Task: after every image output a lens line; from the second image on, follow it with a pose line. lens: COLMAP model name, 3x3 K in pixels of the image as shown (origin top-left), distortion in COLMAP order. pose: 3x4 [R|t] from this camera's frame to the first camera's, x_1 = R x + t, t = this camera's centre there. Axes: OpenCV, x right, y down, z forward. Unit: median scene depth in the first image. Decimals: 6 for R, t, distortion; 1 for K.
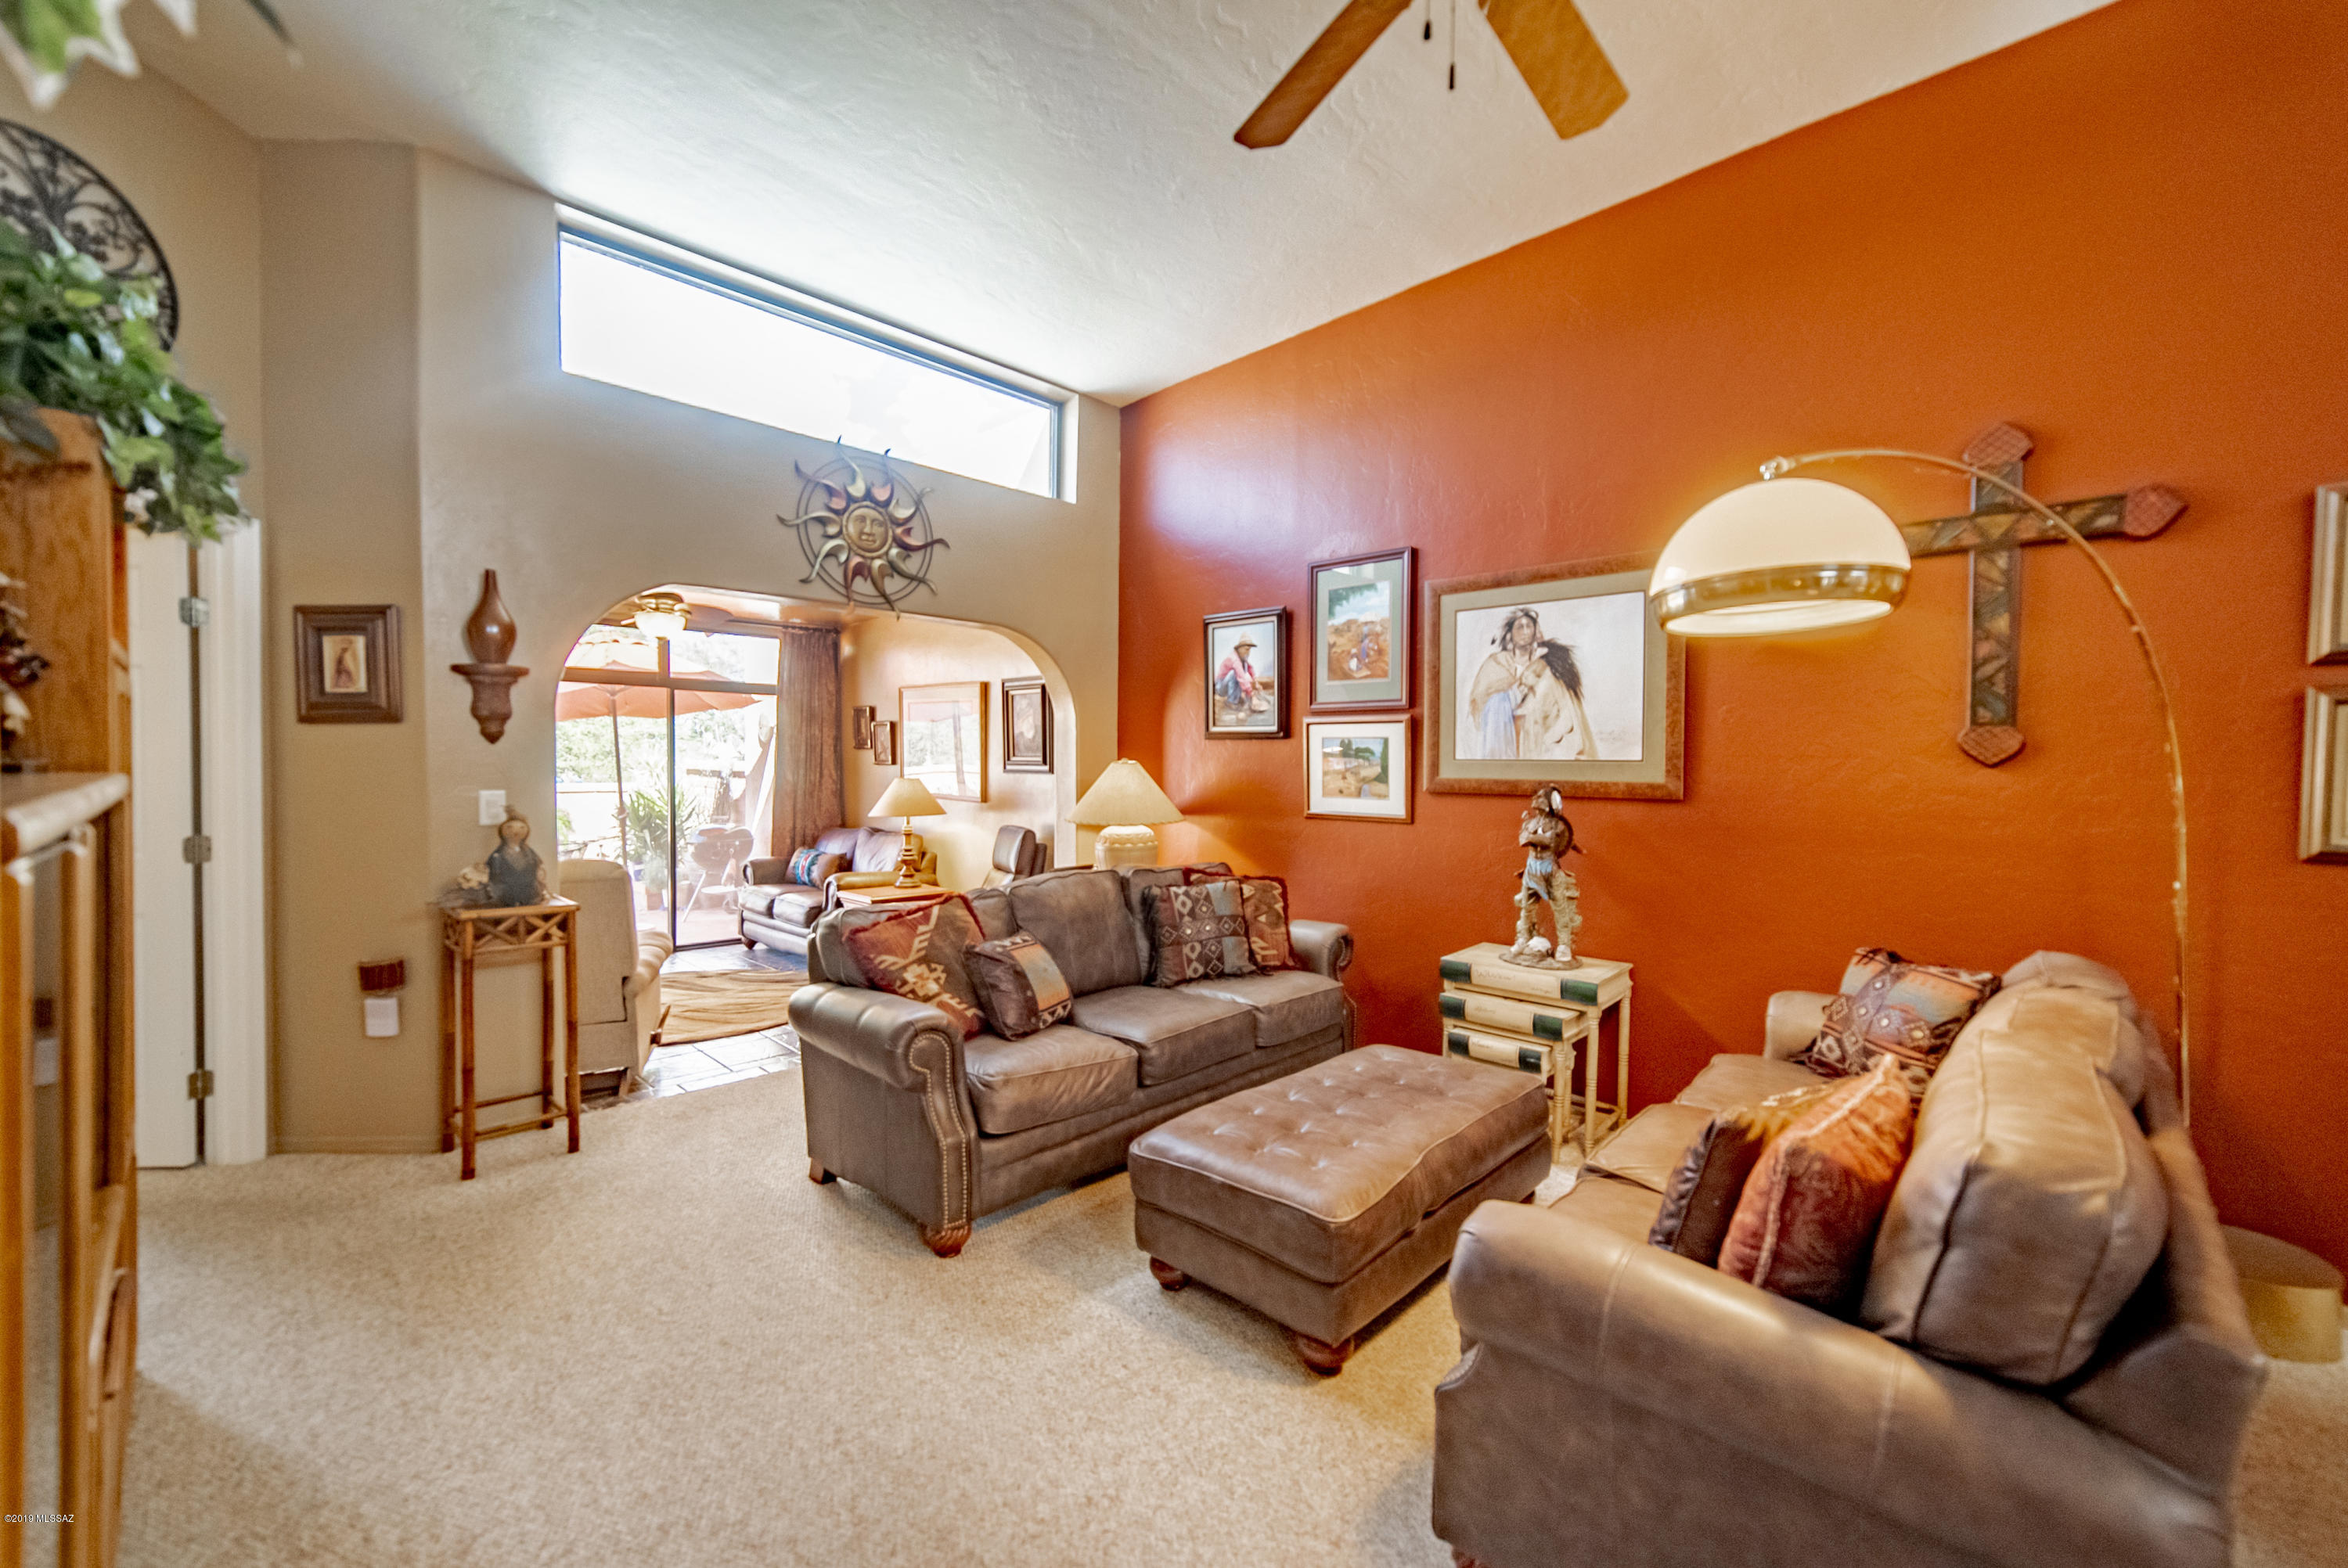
lens RADIAL K [[933.5, 0, 1184.4], [0, 933.5, 786.4], [0, 0, 1]] dist [-0.009377, 0.005194]
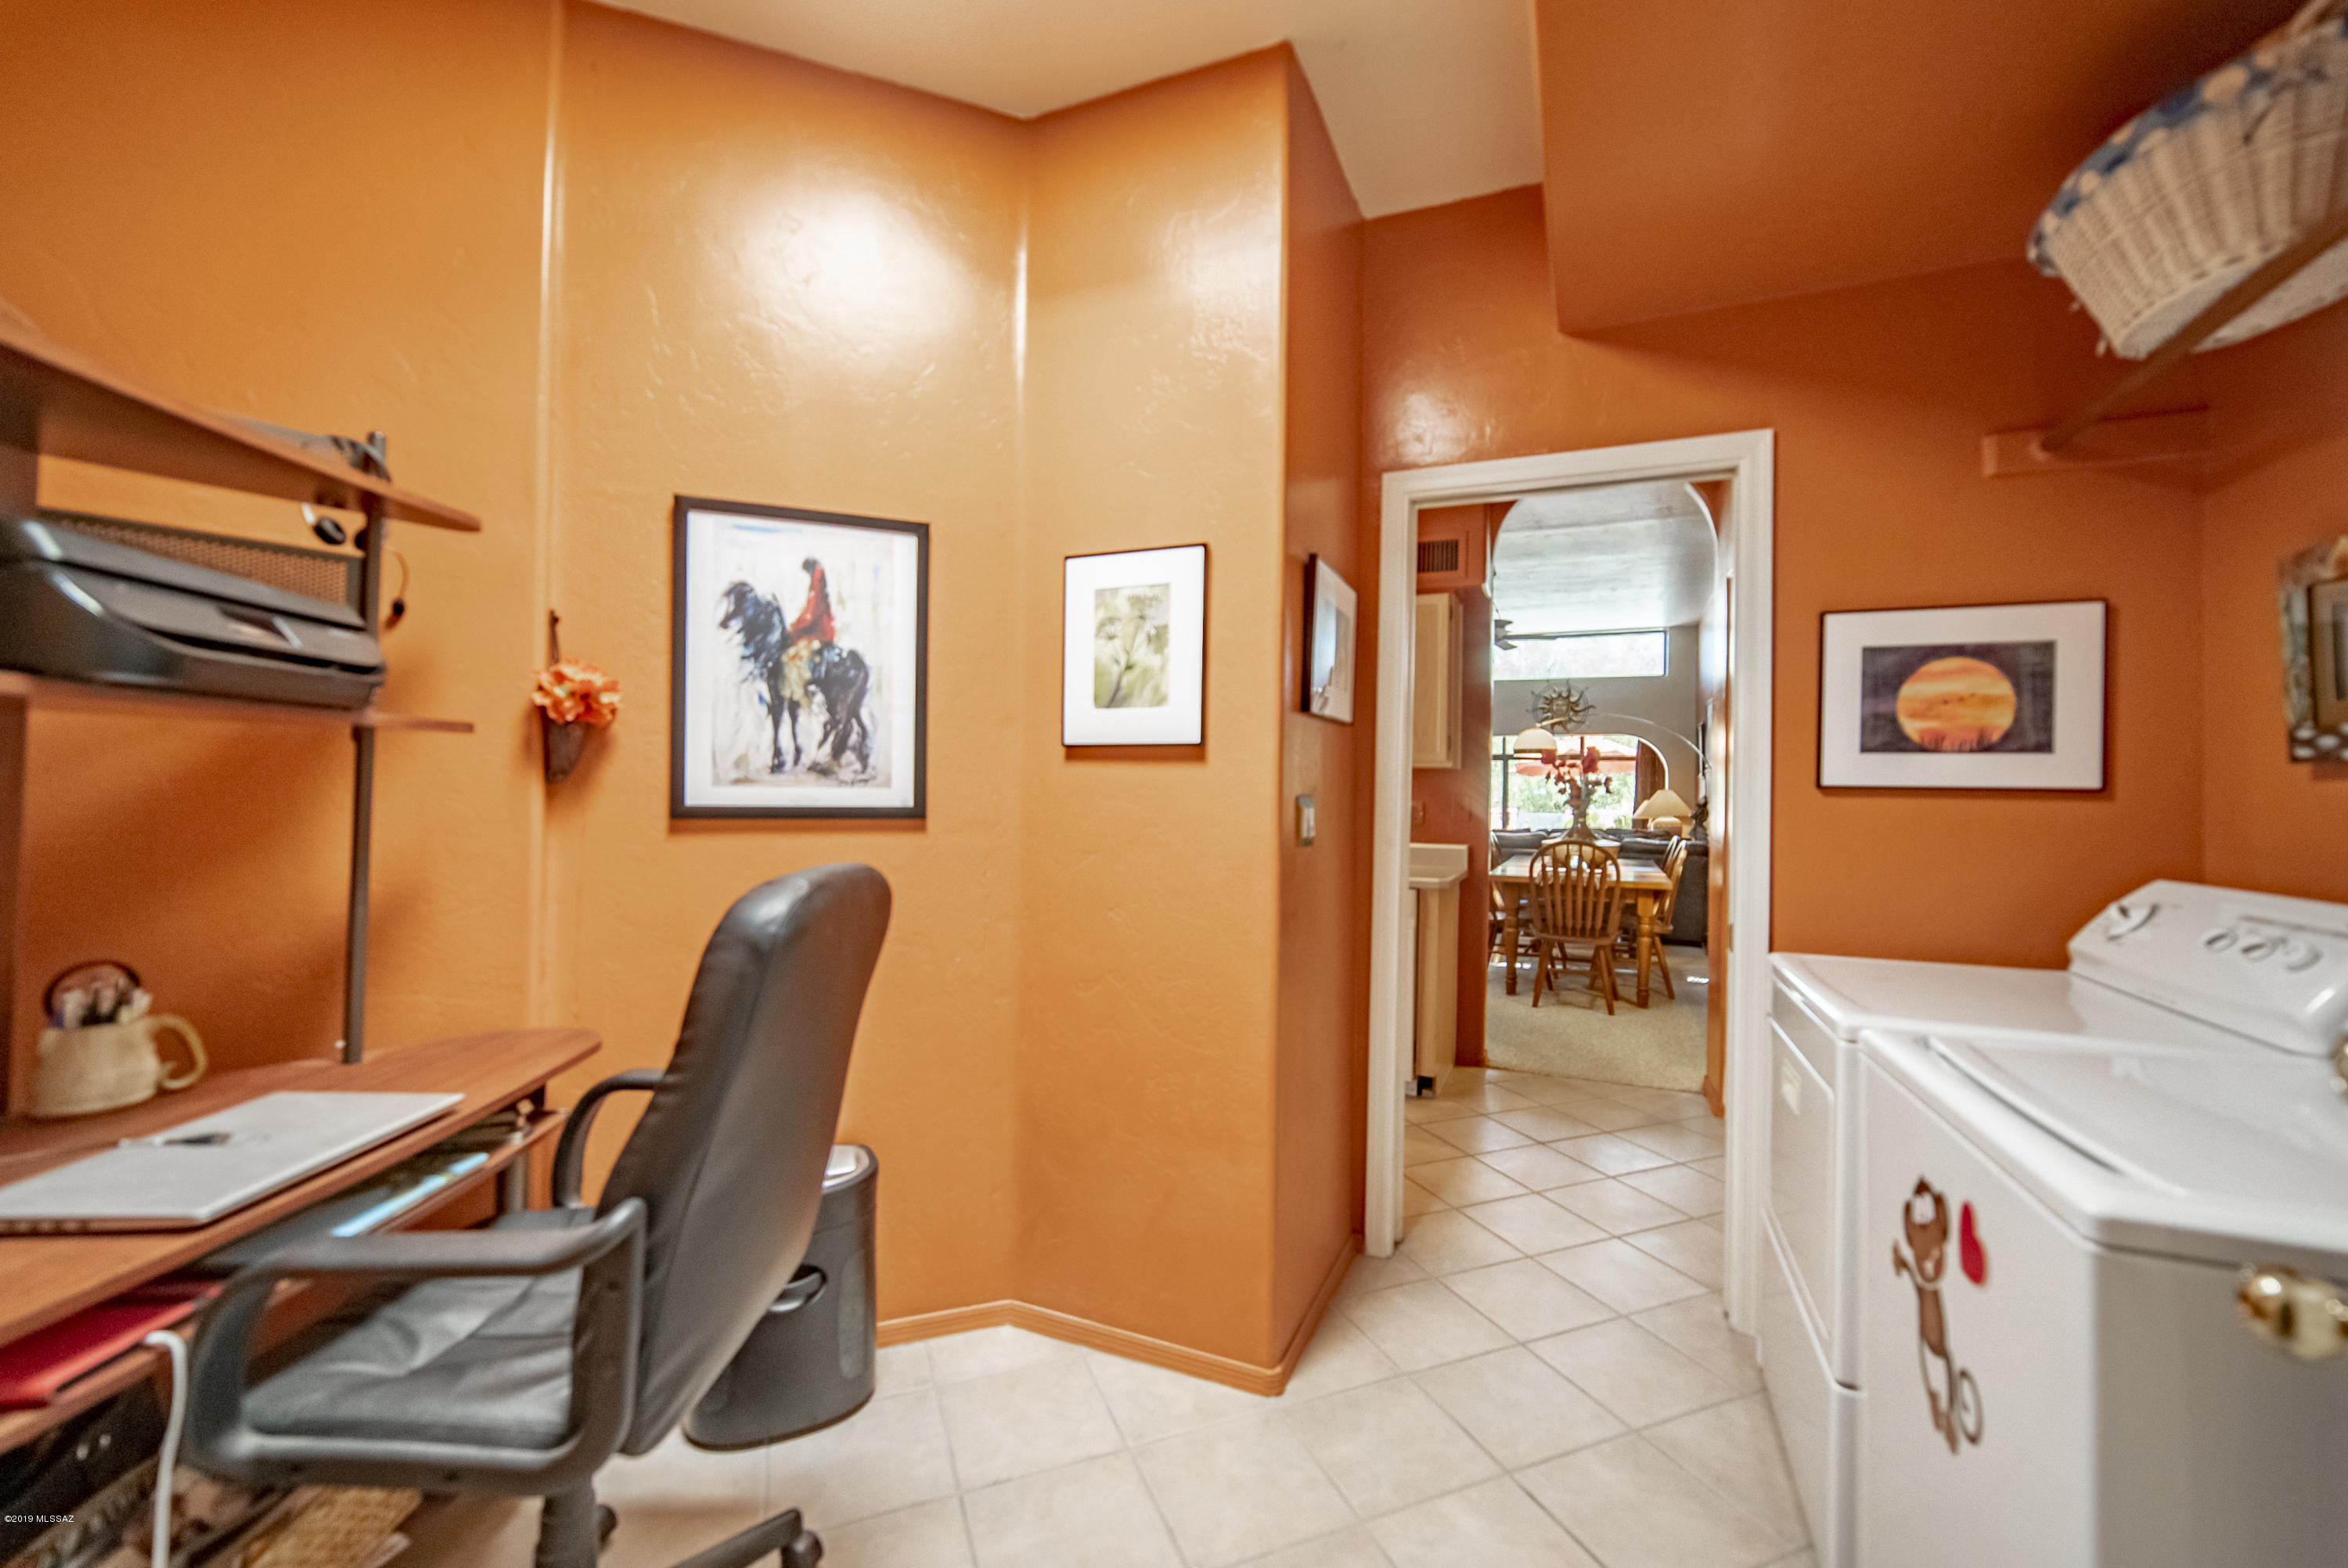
lens RADIAL K [[933.5, 0, 1185.8], [0, 933.5, 794.5], [0, 0, 1]] dist [-0.009377, 0.005194]
pose [[0.355007, -0.003508, -0.934857, 1.872158], [-0.047565, 0.998630, -0.021810, 0.098525], [0.933653, 0.052210, 0.354353, -1.022153]]
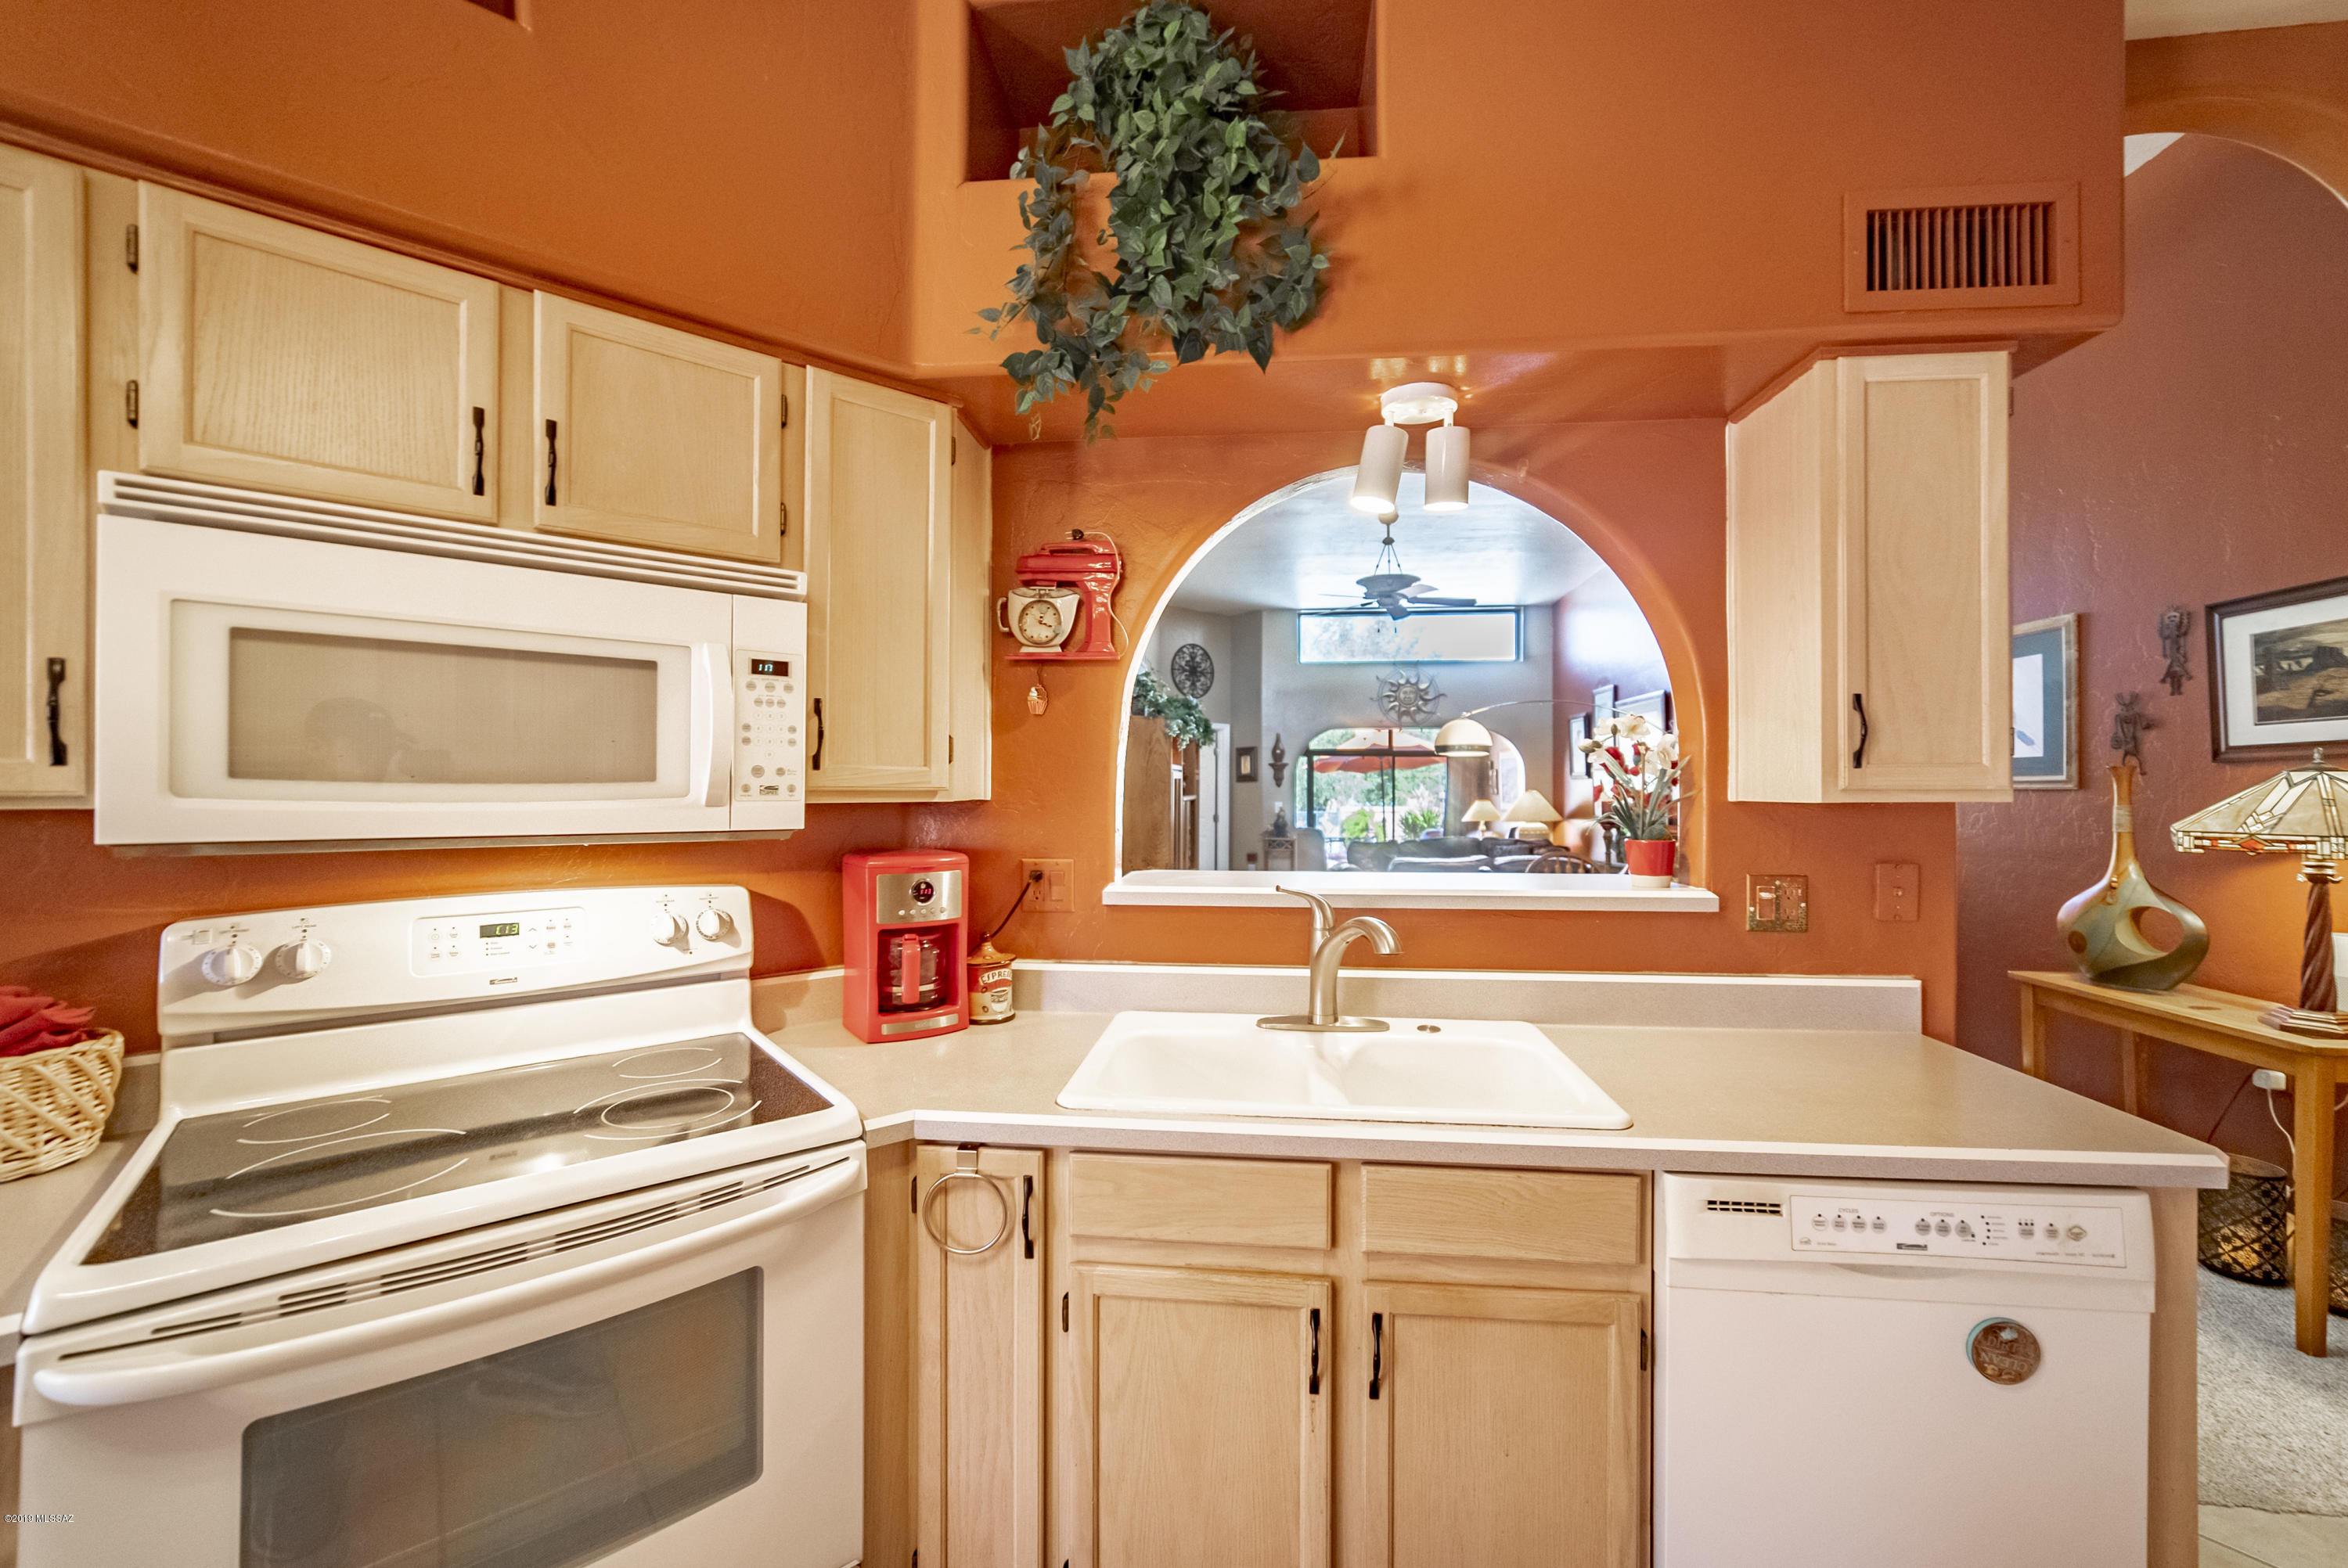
lens RADIAL K [[933.5, 0, 1182.3], [0, 933.5, 776.5], [0, 0, 1]] dist [-0.009377, 0.005194]
pose [[0.616089, -0.019872, -0.787426, 1.193406], [-0.016341, 0.999144, -0.038000, 0.033190], [0.787507, 0.036279, 0.615237, -0.932264]]
